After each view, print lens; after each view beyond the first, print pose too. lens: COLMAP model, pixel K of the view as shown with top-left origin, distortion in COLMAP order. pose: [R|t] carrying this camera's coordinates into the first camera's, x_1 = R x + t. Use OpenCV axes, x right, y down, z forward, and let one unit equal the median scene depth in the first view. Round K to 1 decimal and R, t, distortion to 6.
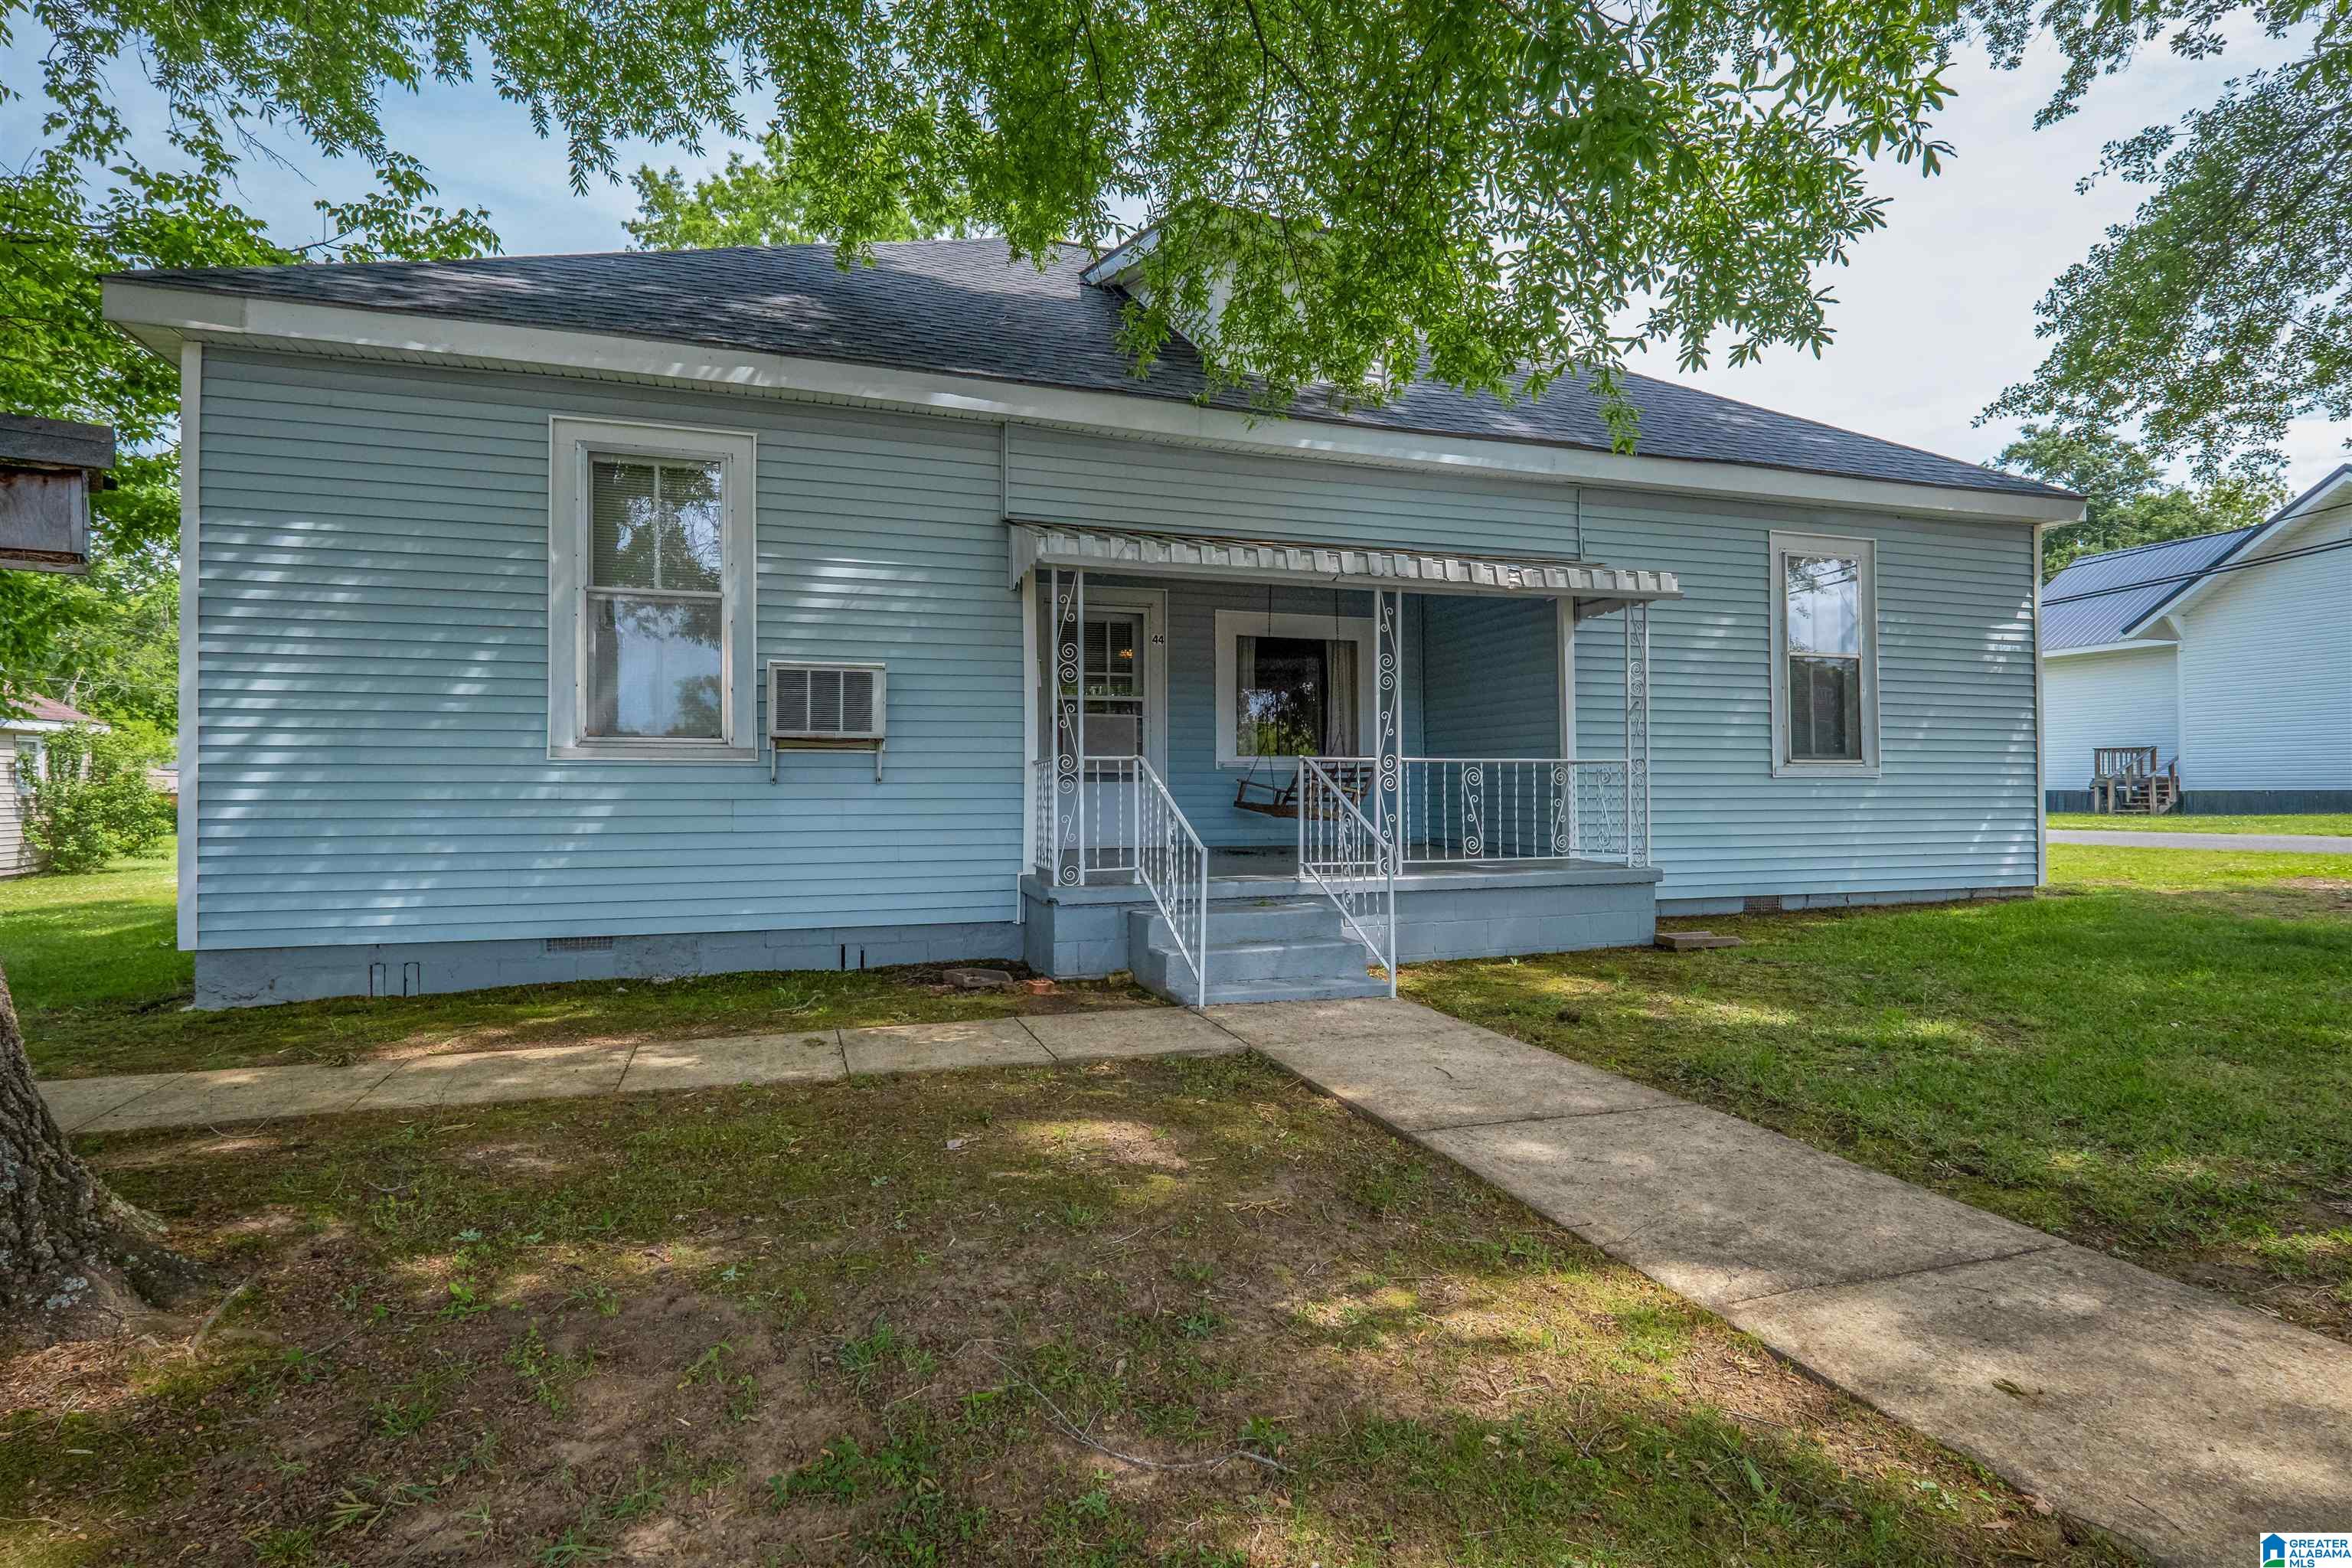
lens RADIAL K [[1132.9, 0, 1177.1], [0, 1132.9, 761.8], [0, 0, 1]] dist [0.004352, -0.000432]
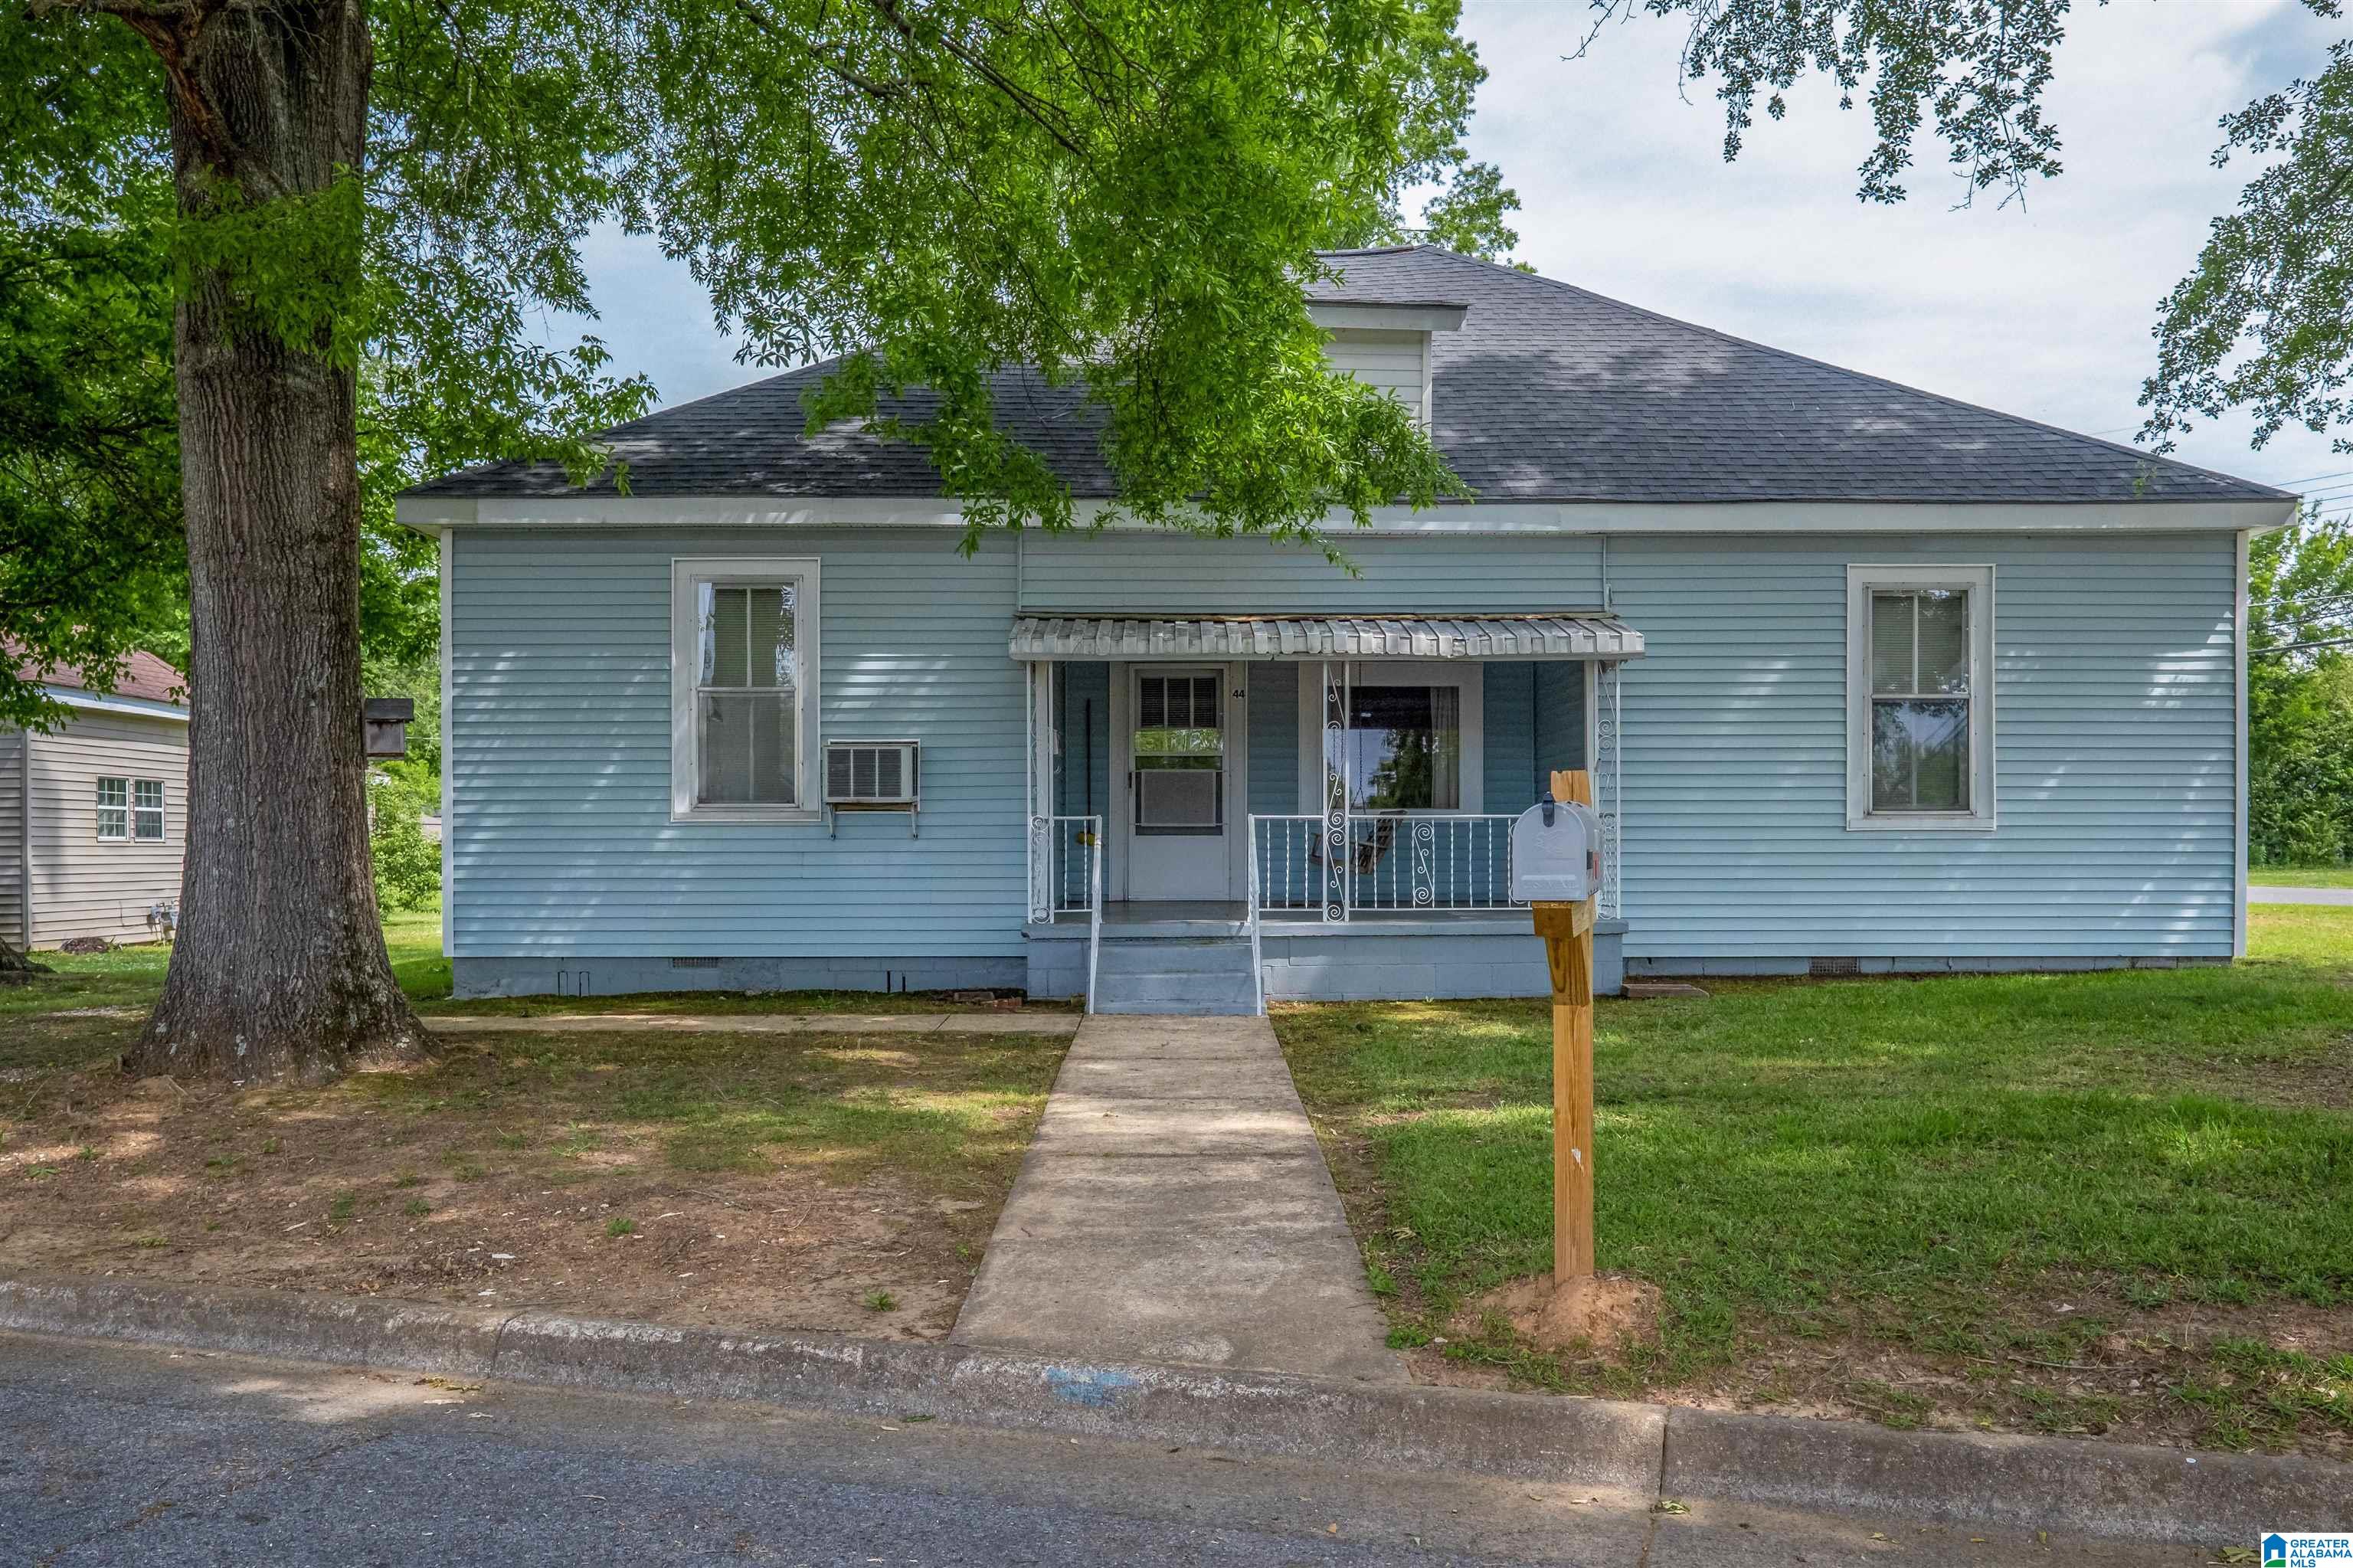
lens RADIAL K [[1642.9, 0, 1176.3], [0, 1642.9, 799.8], [0, 0, 1]] dist [-0.011058, 0.004689]
pose [[0.954094, -0.007796, -0.299406, 0.484785], [0.007709, 0.999969, -0.001471, -0.016499], [0.299409, -0.000905, 0.954125, -0.540482]]
